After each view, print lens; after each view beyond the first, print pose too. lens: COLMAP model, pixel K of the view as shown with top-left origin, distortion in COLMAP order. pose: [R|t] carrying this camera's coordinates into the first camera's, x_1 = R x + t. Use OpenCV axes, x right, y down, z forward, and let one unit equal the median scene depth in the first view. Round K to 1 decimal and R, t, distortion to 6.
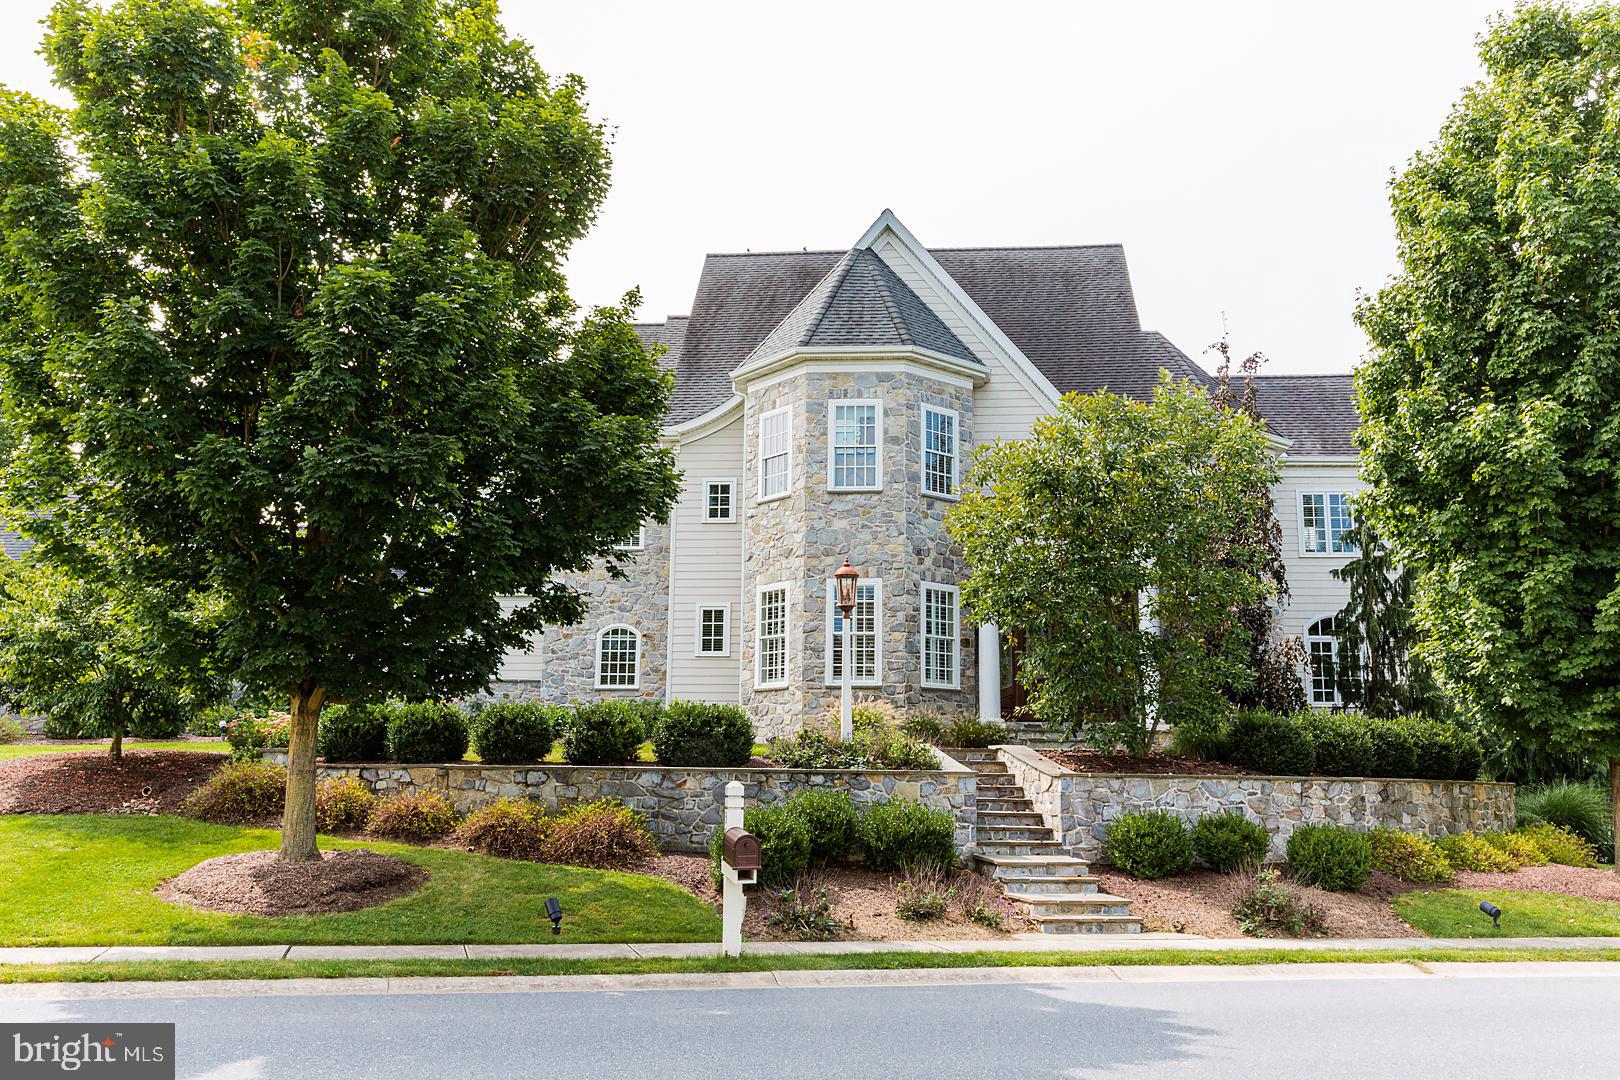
lens RADIAL K [[1462.7, 0, 810.0], [0, 1462.7, 540.0], [0, 0, 1]] dist [0.004544, -0.015352]
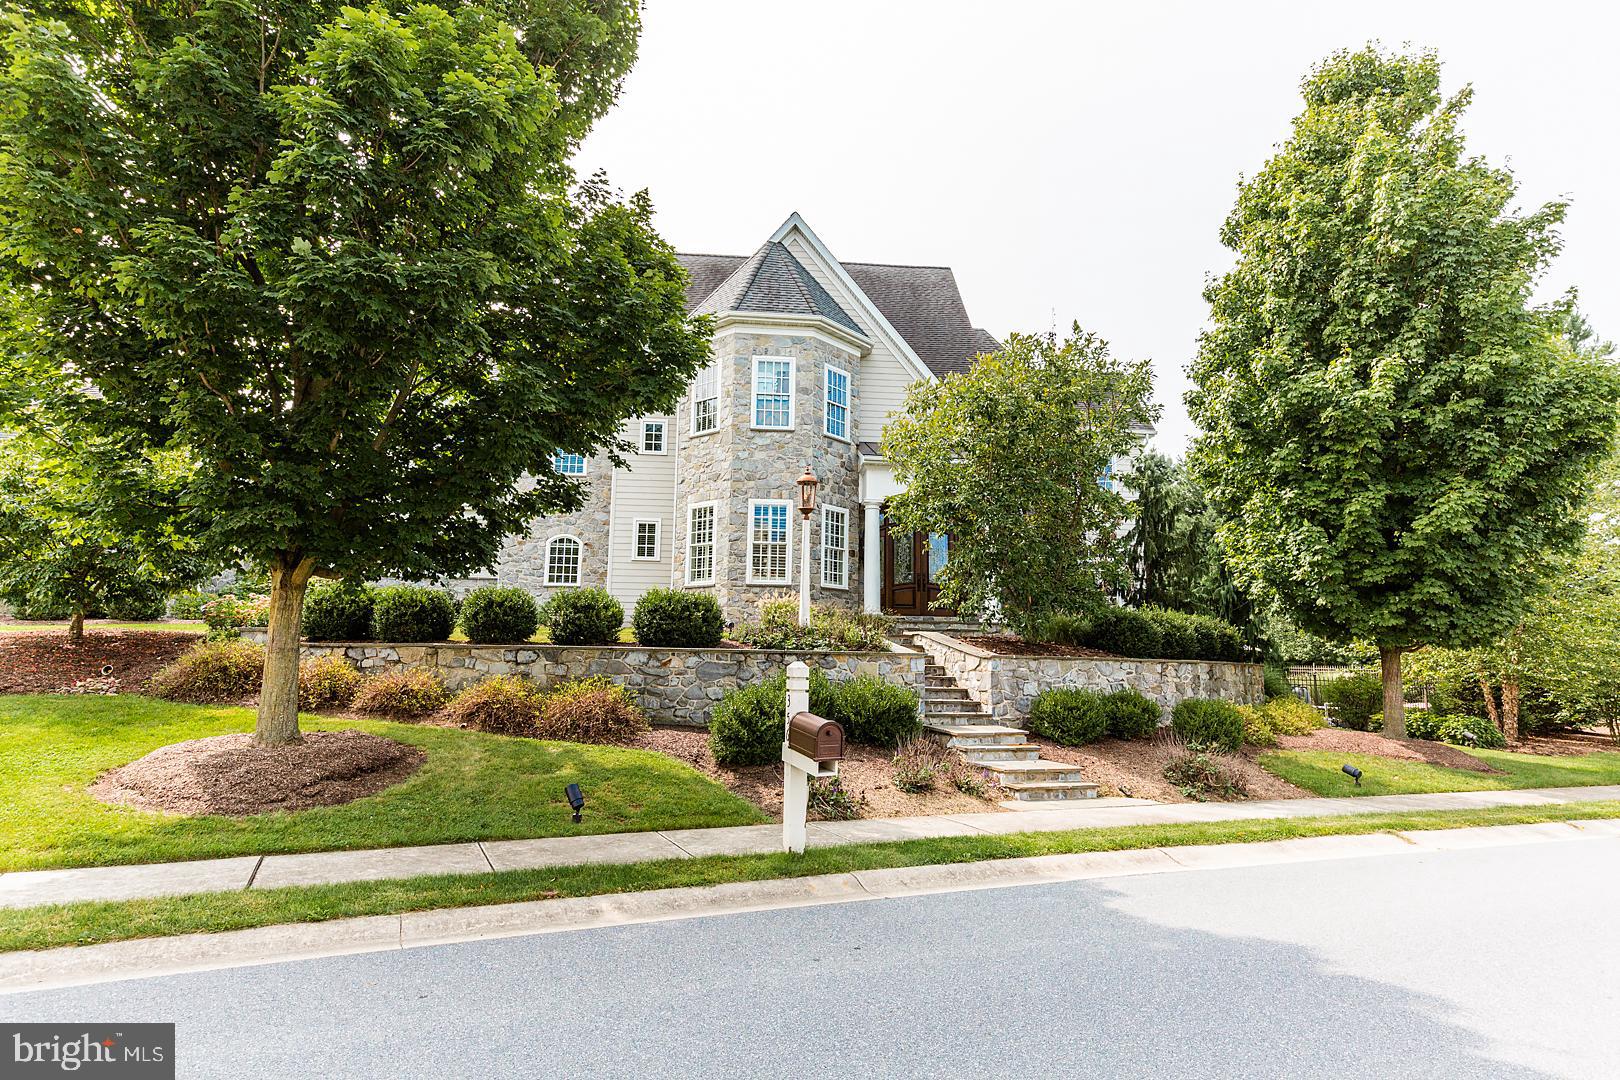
lens RADIAL K [[913.6, 0, 810.0], [0, 913.6, 540.0], [0, 0, 1]] dist [0.032751, 0.002315]
pose [[0.982849, 0.028813, 0.182146, -0.106316], [-0.034854, 0.998941, 0.030048, 0.049687], [-0.181088, -0.035881, 0.982812, 0.305007]]
